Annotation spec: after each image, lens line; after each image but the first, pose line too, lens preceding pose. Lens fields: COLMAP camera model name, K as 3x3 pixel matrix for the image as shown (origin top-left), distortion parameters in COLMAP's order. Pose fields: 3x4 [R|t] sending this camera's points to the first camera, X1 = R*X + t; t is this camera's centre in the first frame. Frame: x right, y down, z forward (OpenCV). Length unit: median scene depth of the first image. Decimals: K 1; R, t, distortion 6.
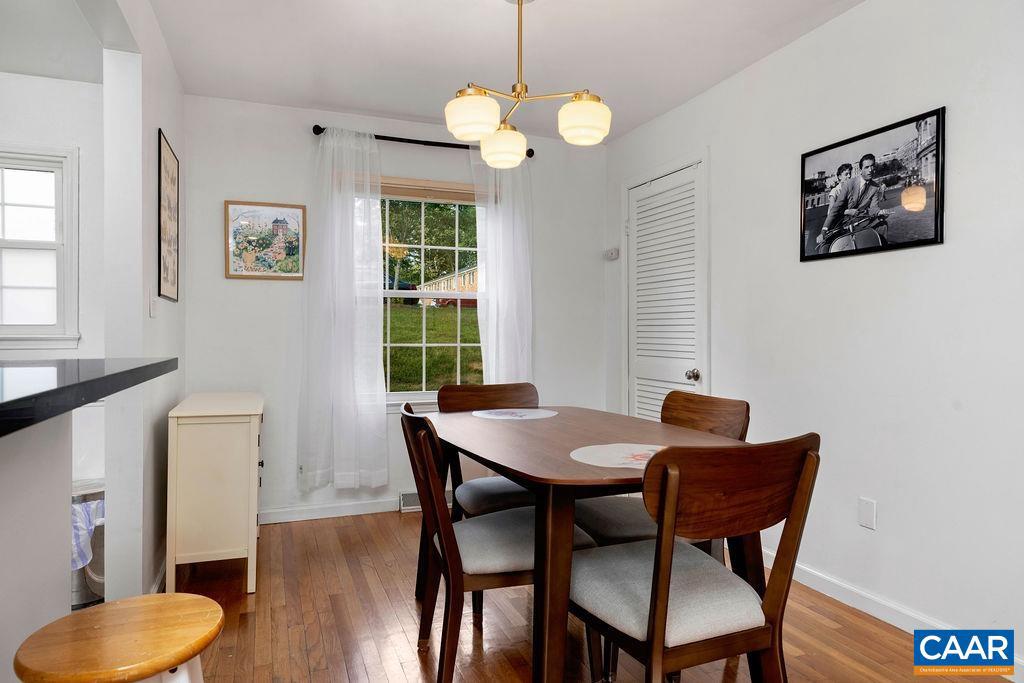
lens RADIAL K [[638.1, 0, 512.0], [0, 638.1, 341.5], [0, 0, 1]] dist [0.002407, 0.000582]
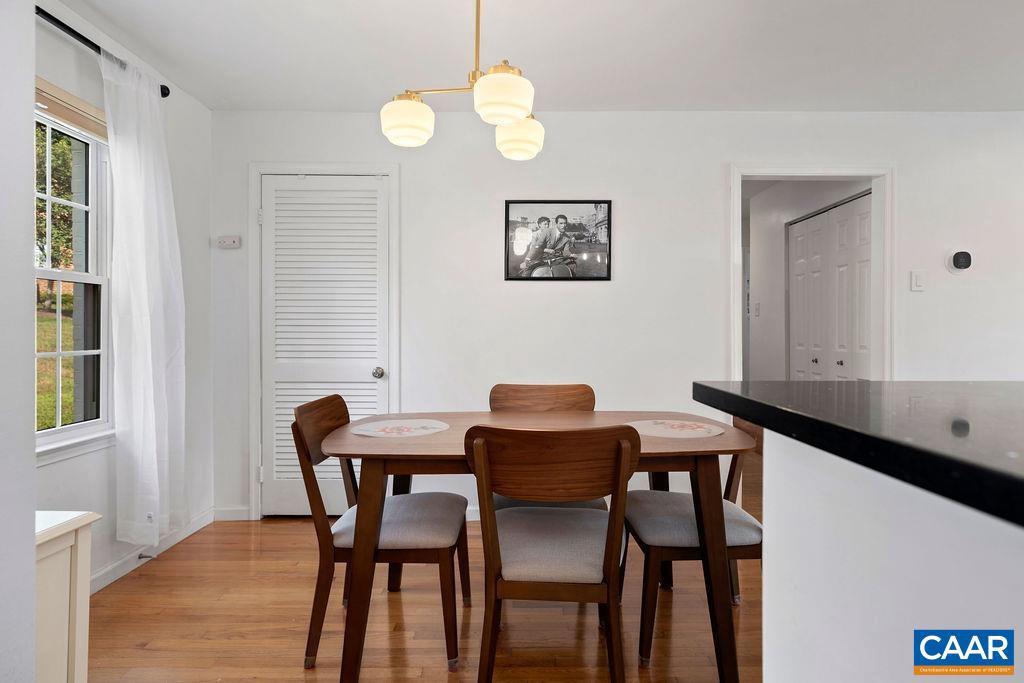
lens RADIAL K [[567.6, 0, 512.0], [0, 567.6, 341.5], [0, 0, 1]] dist [0.001283, 0.000009]
pose [[0.350621, -0.021290, 0.936275, -0.742119], [0.010548, 0.999768, 0.018783, -0.021269], [-0.936458, 0.003290, 0.350764, 0.641845]]
